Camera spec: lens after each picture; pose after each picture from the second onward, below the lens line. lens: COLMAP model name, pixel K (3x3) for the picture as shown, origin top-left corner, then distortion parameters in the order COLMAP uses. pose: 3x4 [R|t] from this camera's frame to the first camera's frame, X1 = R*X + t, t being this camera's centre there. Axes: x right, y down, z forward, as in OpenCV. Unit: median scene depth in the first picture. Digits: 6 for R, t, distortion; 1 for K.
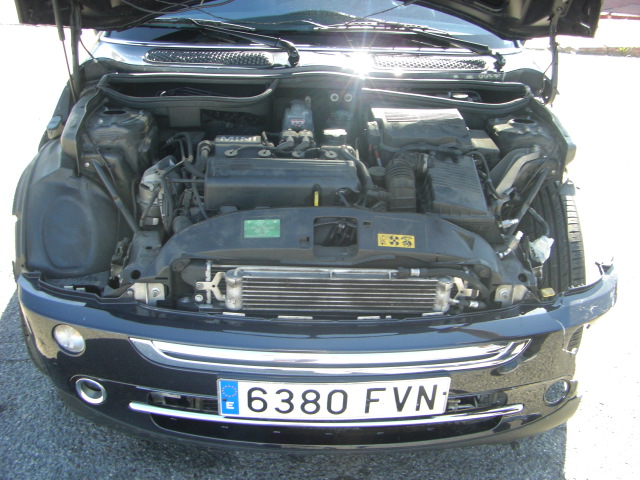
lens RADIAL K [[722.2, 0, 320.0], [0, 722.2, 240.0], [0, 0, 1]] dist [-0.165506, 0.076910]
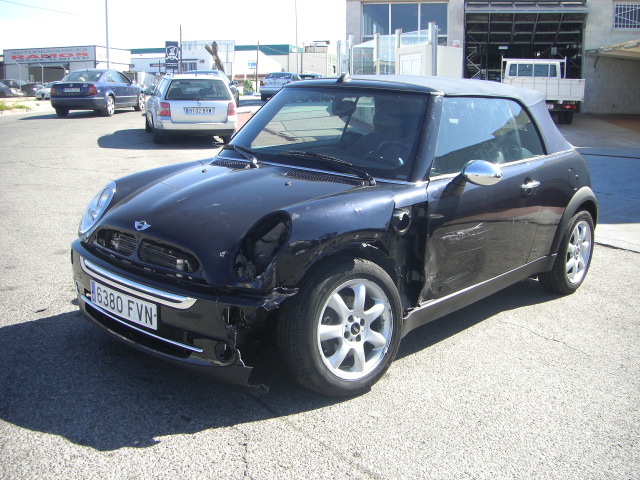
lens RADIAL K [[722.2, 0, 320.0], [0, 722.2, 240.0], [0, 0, 1]] dist [-0.165506, 0.076910]
pose [[0.710963, 0.138496, -0.689456, 1.713544], [-0.347527, 0.921525, -0.173255, 0.208793], [0.611356, 0.362783, 0.703301, -0.096106]]
